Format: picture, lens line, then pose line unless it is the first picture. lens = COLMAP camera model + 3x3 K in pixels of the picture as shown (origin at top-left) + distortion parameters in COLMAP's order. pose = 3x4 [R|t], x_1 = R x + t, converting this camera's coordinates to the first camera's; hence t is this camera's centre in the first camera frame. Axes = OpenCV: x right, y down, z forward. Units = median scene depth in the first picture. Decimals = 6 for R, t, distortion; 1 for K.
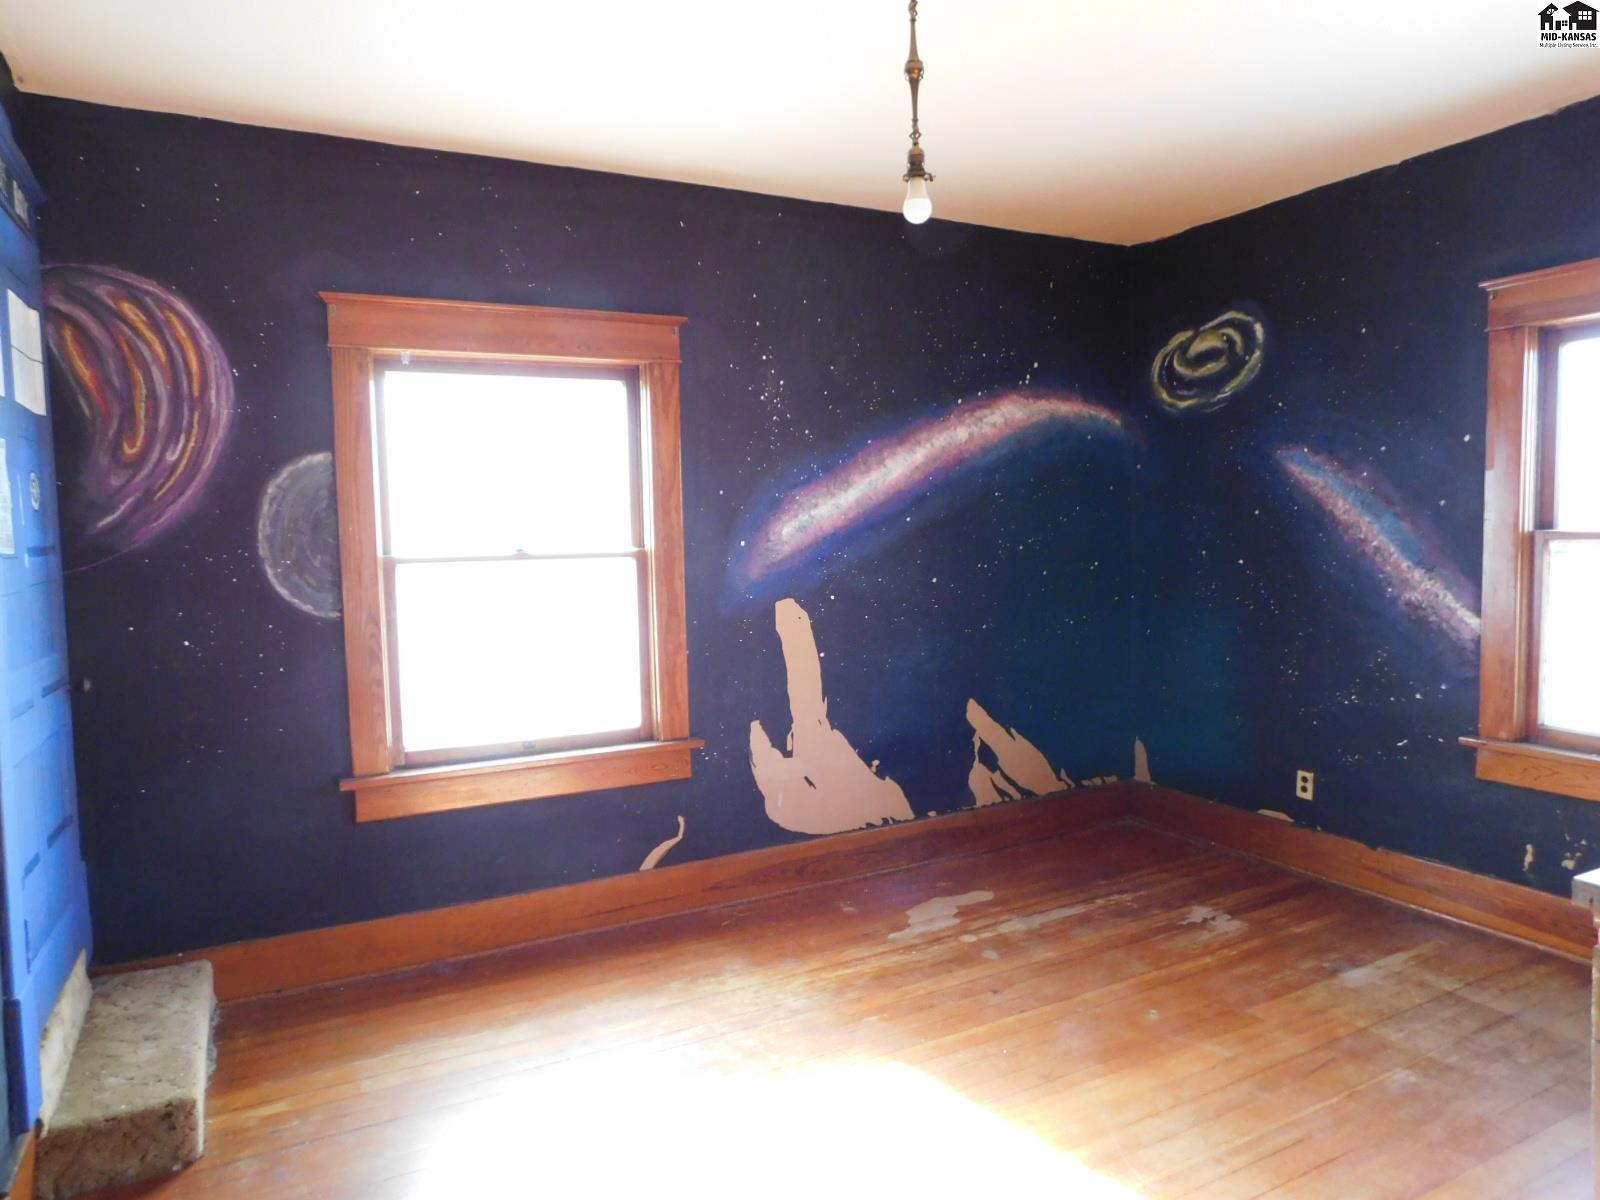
lens RADIAL K [[1062.8, 0, 796.1], [0, 1062.8, 600.0], [0, 0, 1]] dist [-0.068928, 0.067585]
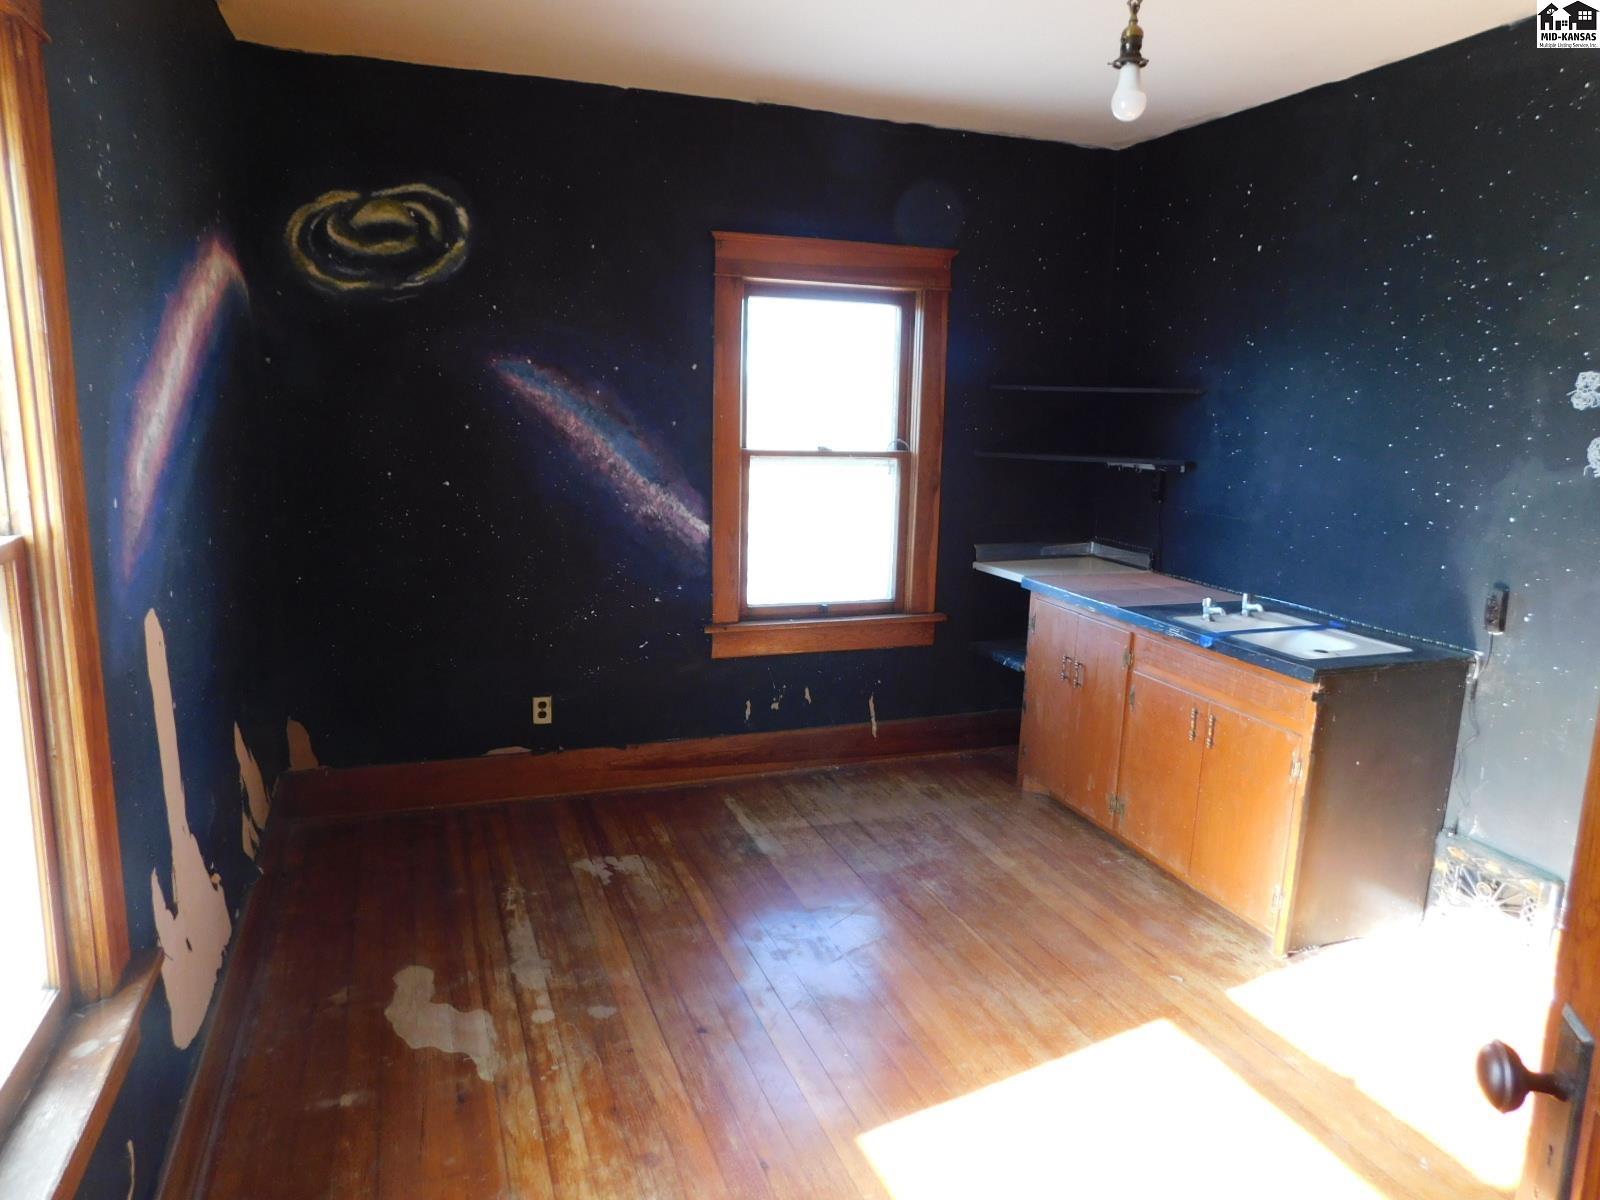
lens RADIAL K [[1062.8, 0, 796.1], [0, 1062.8, 600.0], [0, 0, 1]] dist [-0.068928, 0.067585]
pose [[0.141912, -0.157153, 0.977325, -0.464279], [0.047415, 0.987263, 0.151866, -0.068854], [-0.988743, 0.024788, 0.147556, 0.671421]]
